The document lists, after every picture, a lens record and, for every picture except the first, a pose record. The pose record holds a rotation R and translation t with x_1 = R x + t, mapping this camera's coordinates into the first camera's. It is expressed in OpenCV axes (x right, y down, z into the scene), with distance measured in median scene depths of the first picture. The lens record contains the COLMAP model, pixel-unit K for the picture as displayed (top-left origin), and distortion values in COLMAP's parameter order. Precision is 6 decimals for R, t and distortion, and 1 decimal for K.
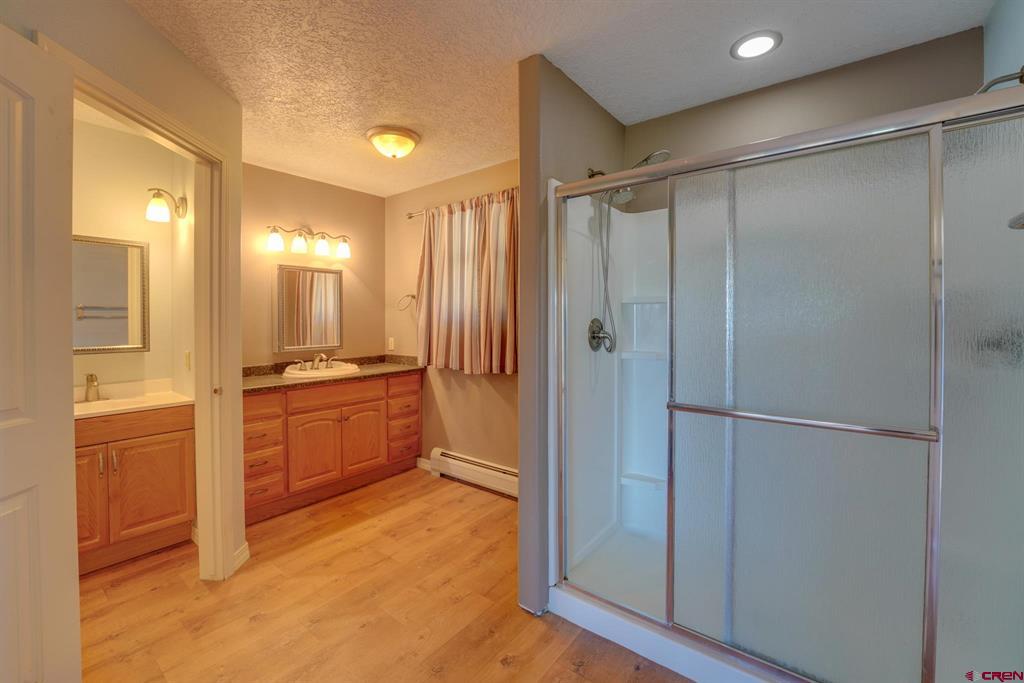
lens RADIAL K [[426.3, 0, 519.7], [0, 426.3, 321.3], [0, 0, 1]] dist [-0.027290, 0.001009]
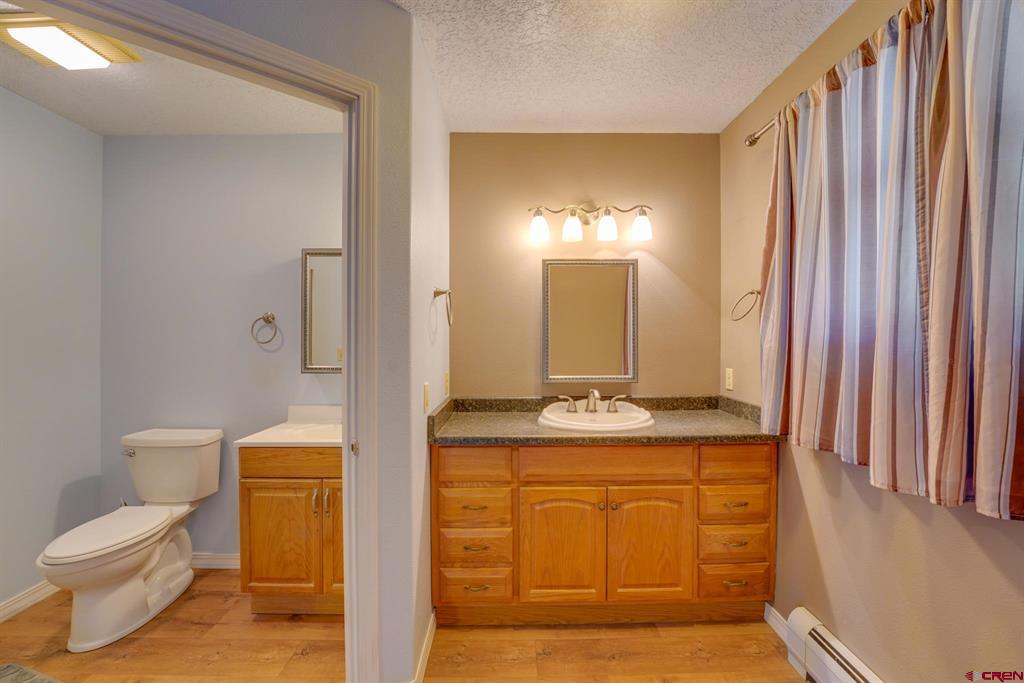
lens RADIAL K [[426.3, 0, 512.7], [0, 426.3, 335.3], [0, 0, 1]] dist [-0.027290, 0.001009]
pose [[0.608922, 0.003145, -0.793224, -0.029118], [-0.003965, 0.999992, 0.000921, -0.006662], [0.793220, 0.002584, 0.608930, 0.499349]]
